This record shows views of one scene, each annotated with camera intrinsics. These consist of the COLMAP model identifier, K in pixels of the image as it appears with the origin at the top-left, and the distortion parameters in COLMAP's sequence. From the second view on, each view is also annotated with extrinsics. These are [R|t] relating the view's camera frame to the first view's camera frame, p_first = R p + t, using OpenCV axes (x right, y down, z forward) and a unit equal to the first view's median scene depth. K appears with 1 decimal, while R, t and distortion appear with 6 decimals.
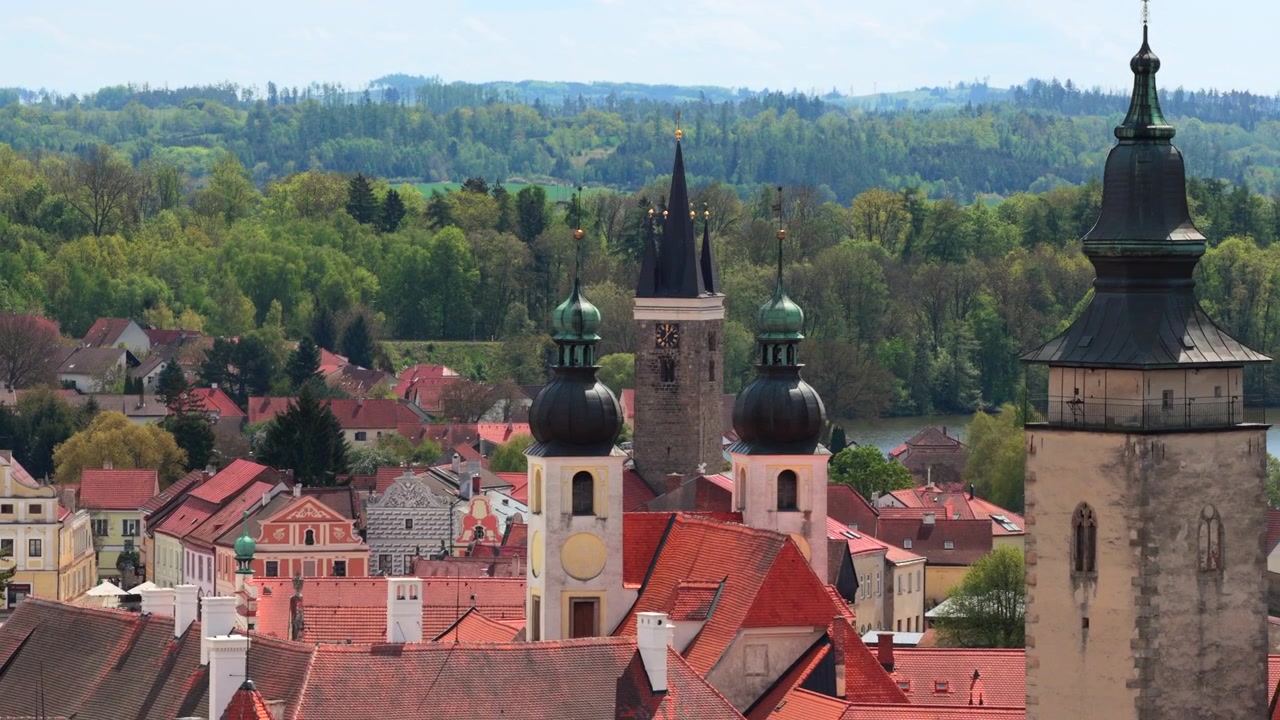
lens RADIAL K [[3834.4, 0, 640.0], [0, 3834.4, 360.0], [0, 0, 1]] dist [0.188383, 0.375916]
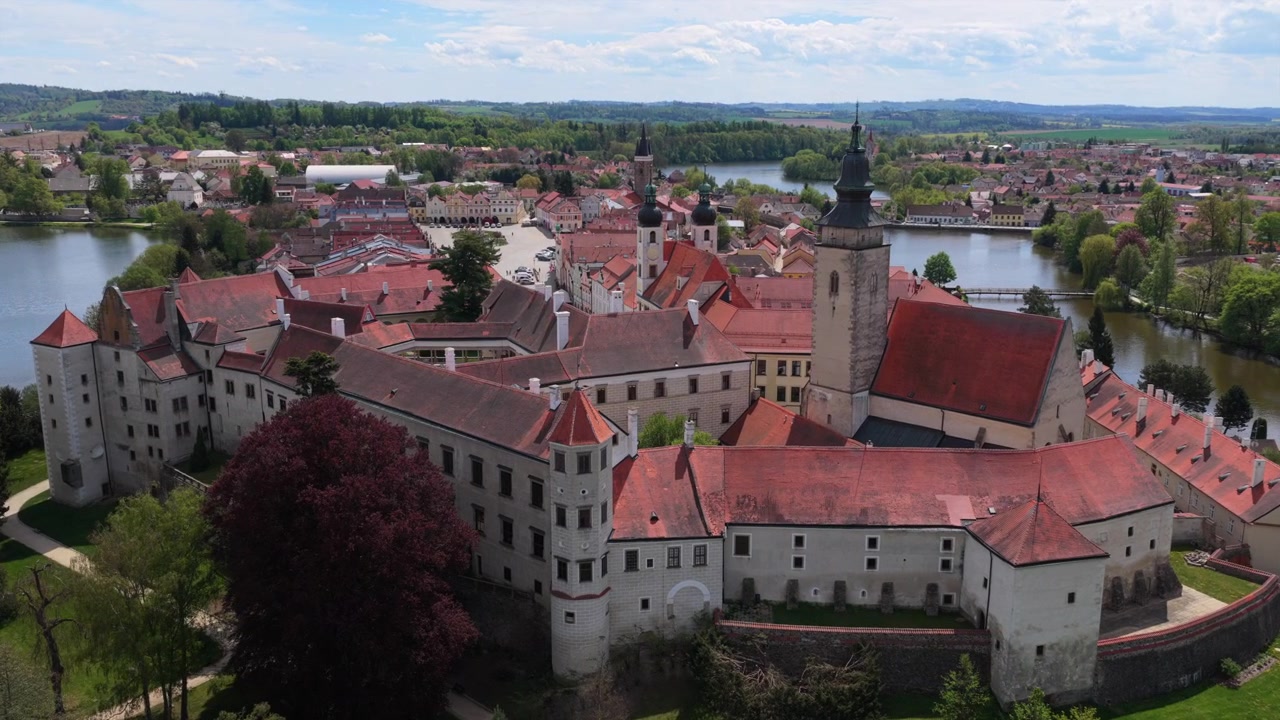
lens RADIAL K [[1219.3, 0, 670.2], [0, 1219.3, 363.8], [0, 0, 1]] dist [0.061508, 0.002999]
pose [[0.999825, 0.001925, -0.018609, 0.077595], [0.000194, 0.993573, 0.113191, 0.074363], [0.018707, -0.113174, 0.993399, -0.596208]]
